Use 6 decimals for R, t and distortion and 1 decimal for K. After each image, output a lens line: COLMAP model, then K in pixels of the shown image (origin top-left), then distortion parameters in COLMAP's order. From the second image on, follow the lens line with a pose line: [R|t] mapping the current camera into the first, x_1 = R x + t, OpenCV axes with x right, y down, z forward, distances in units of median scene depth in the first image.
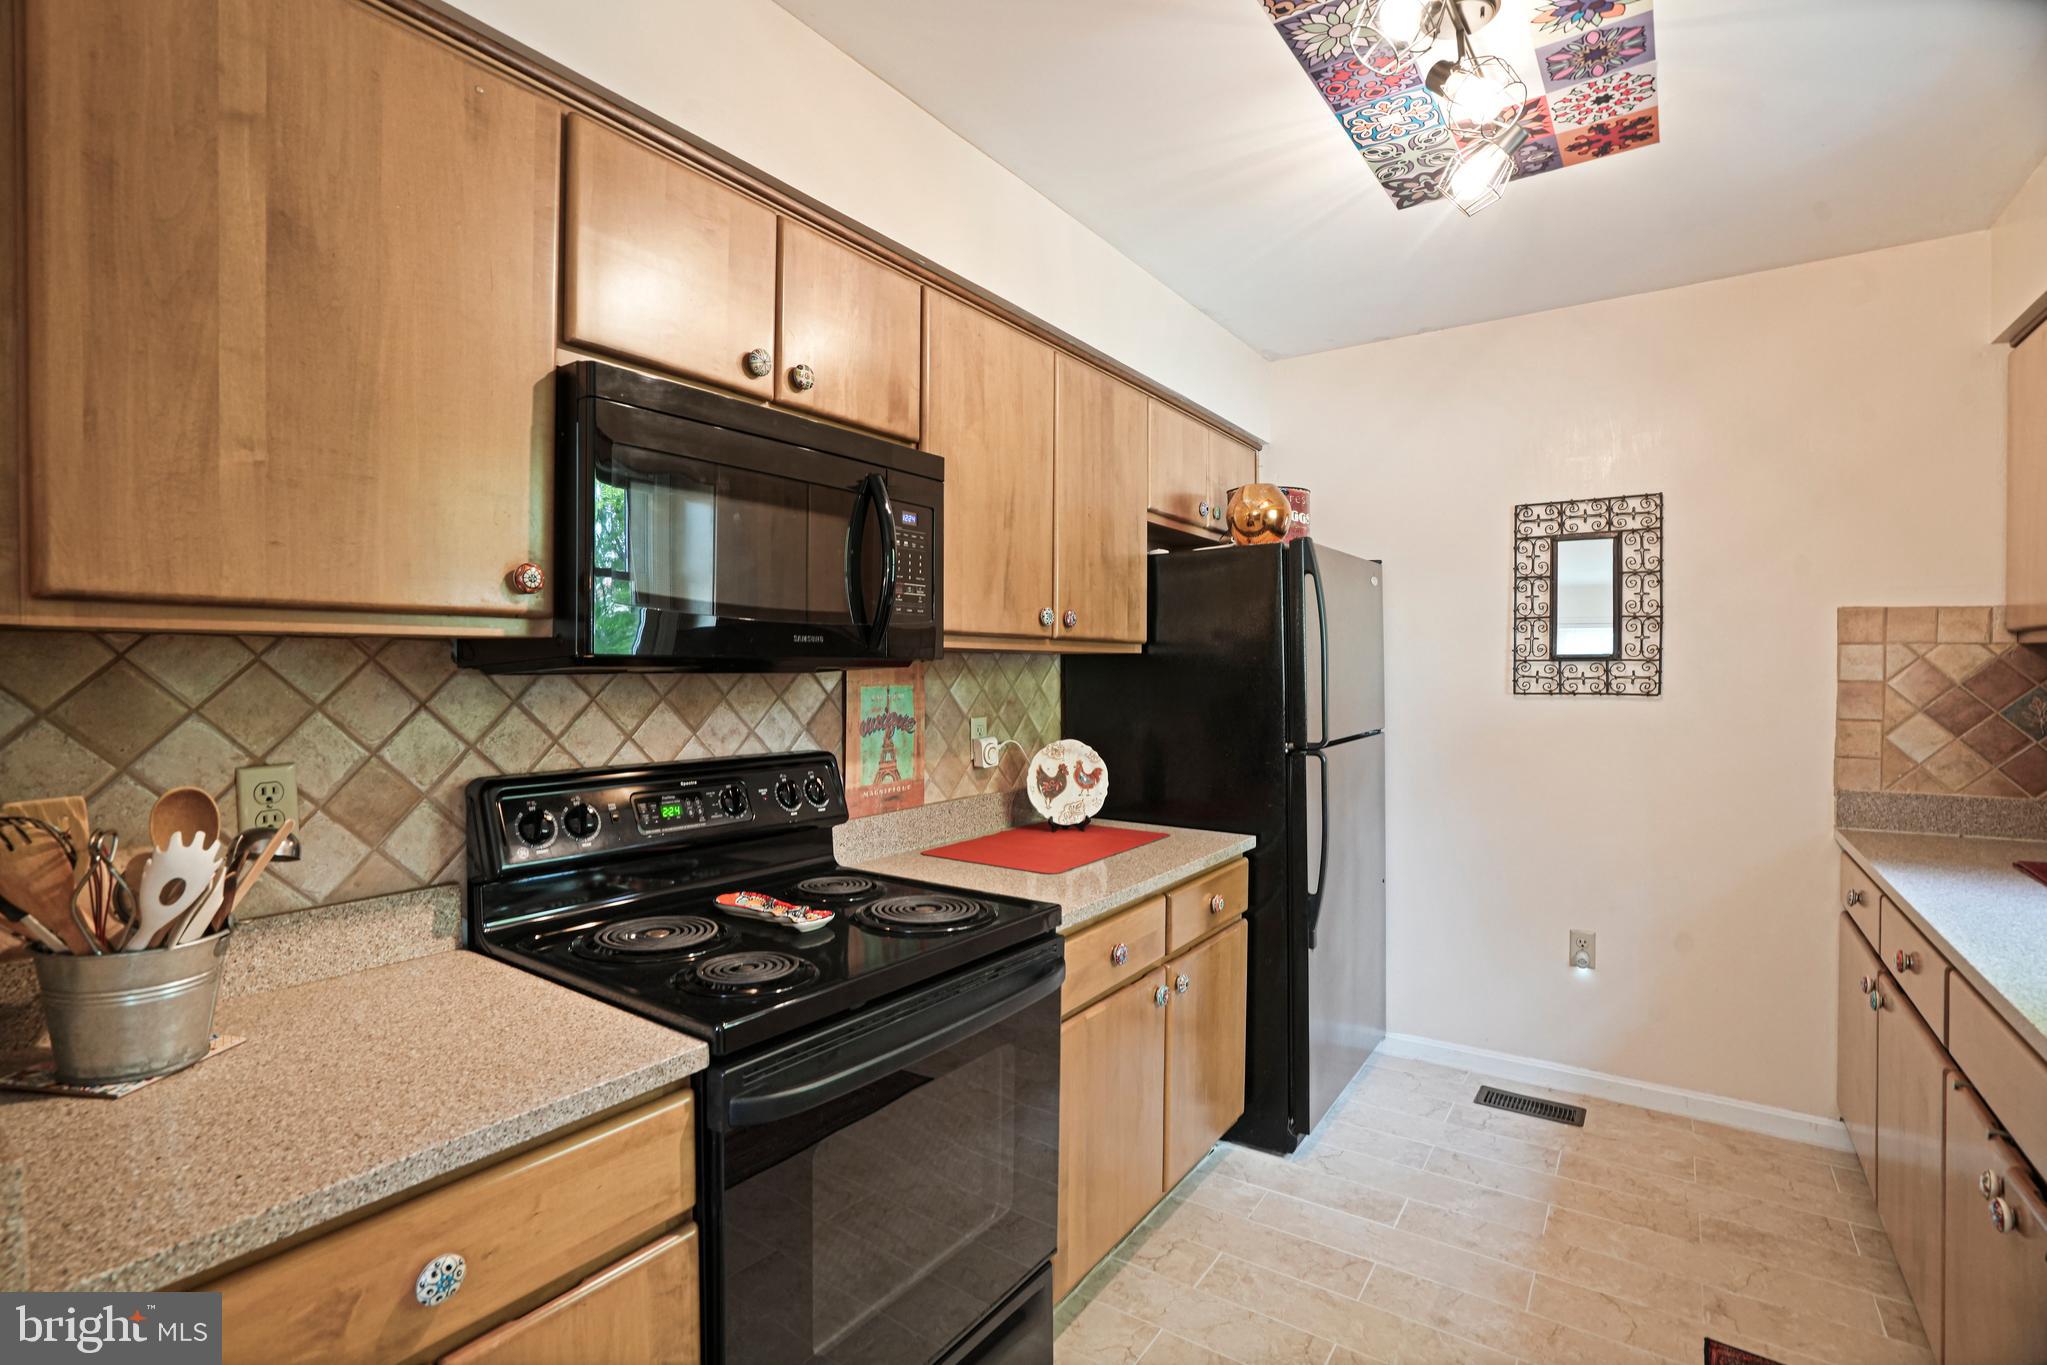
lens RADIAL K [[959.4, 0, 1007.7], [0, 959.4, 683.3], [0, 0, 1]] dist [-0.062290, 0.027567]
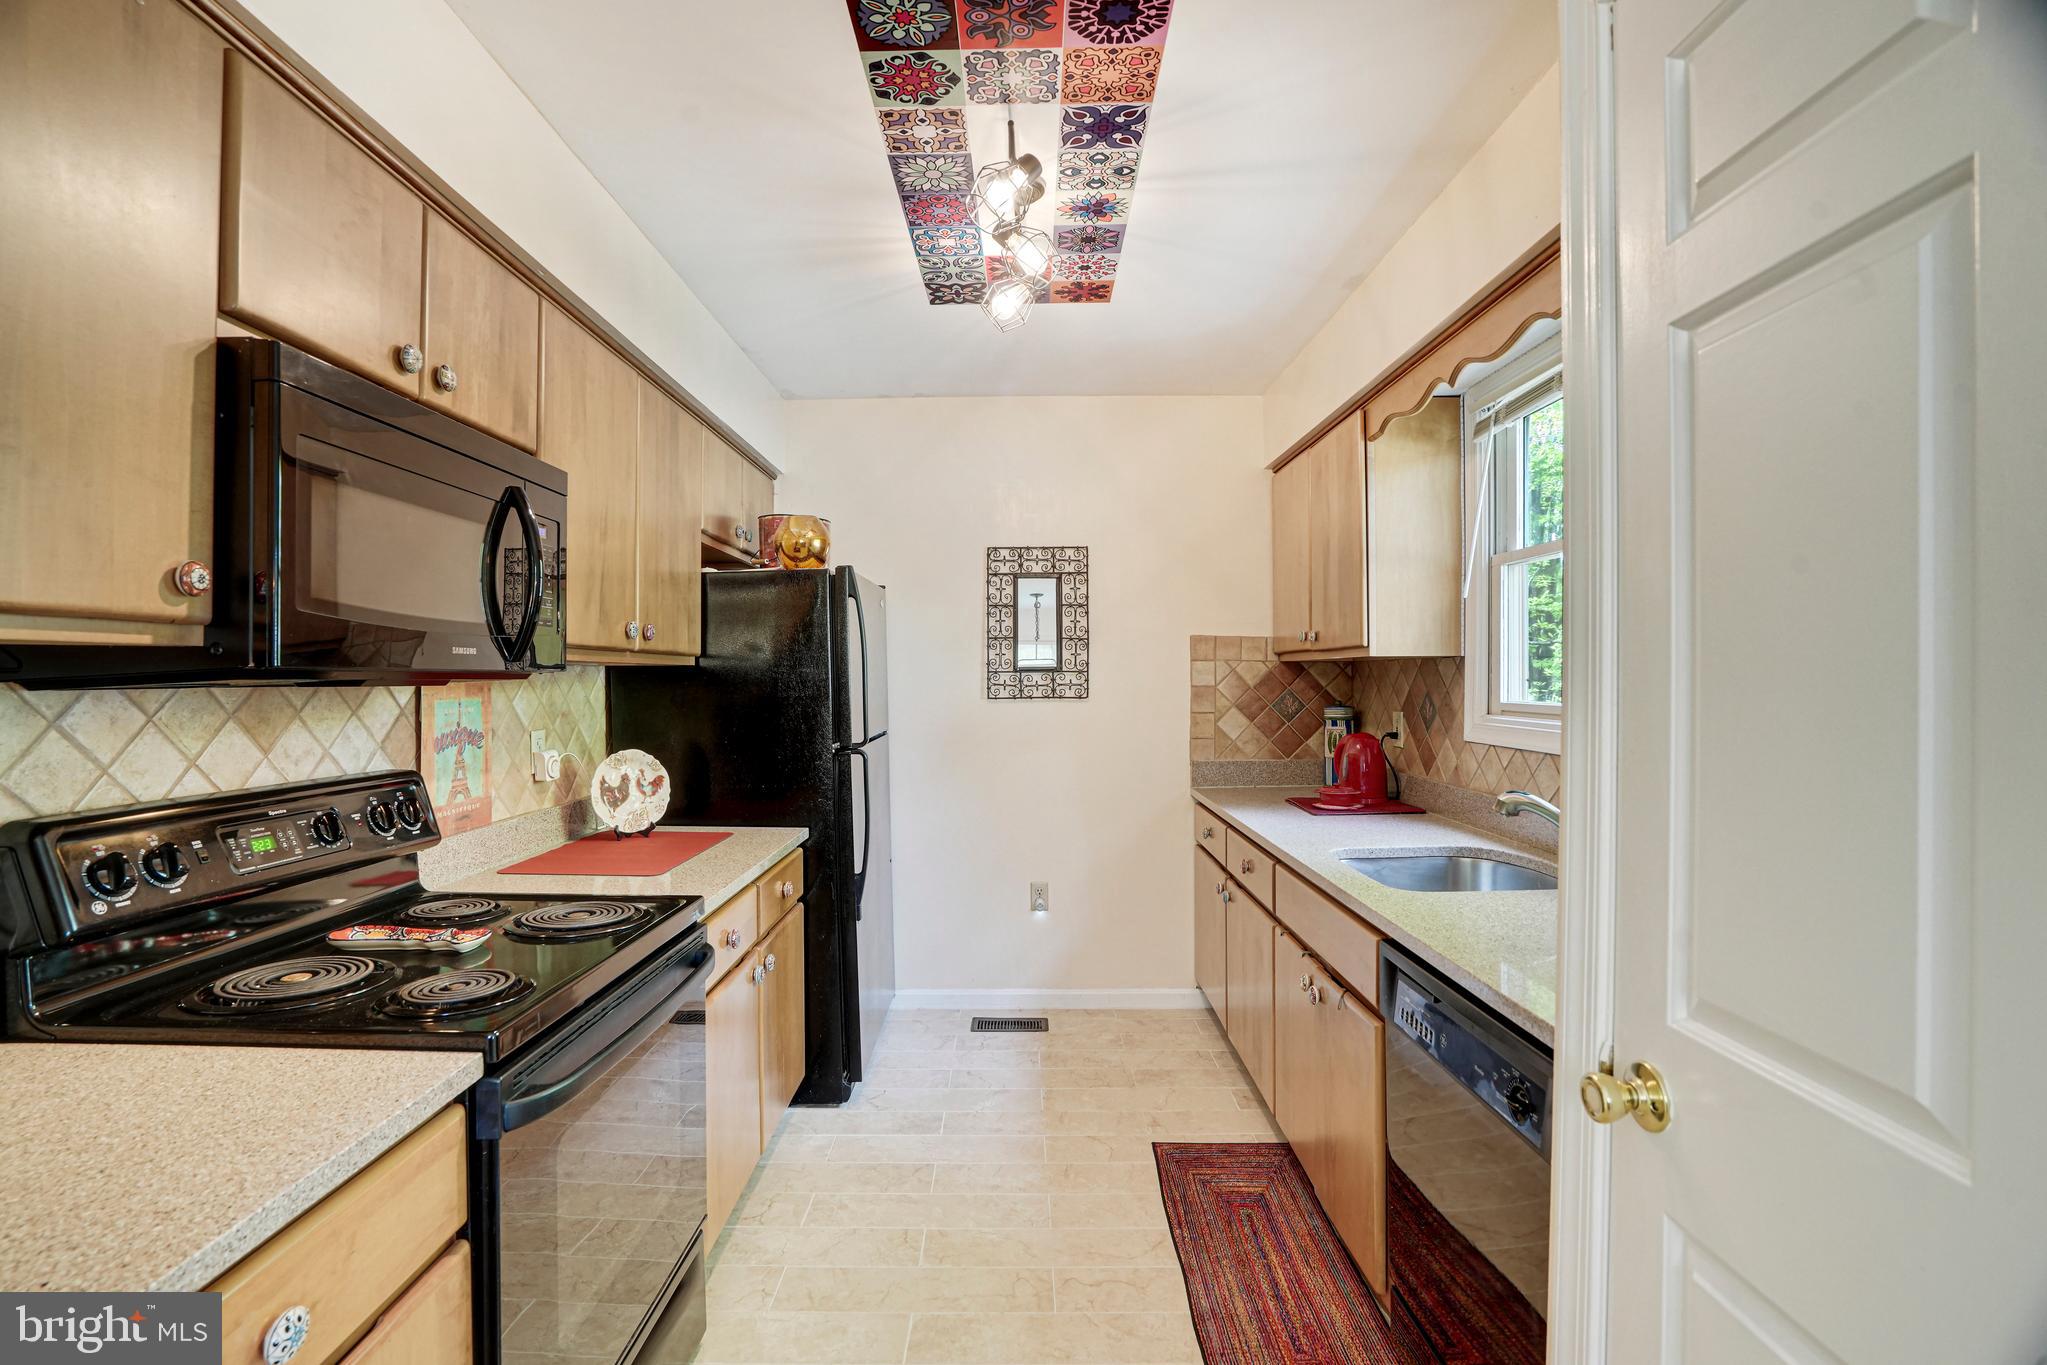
lens RADIAL K [[959.4, 0, 1007.7], [0, 959.4, 683.3], [0, 0, 1]] dist [-0.062290, 0.027567]
pose [[0.822408, -0.005959, 0.568867, -0.203696], [0.011954, 0.999905, -0.006808, -0.000010], [-0.568773, 0.012400, 0.822401, -0.070652]]
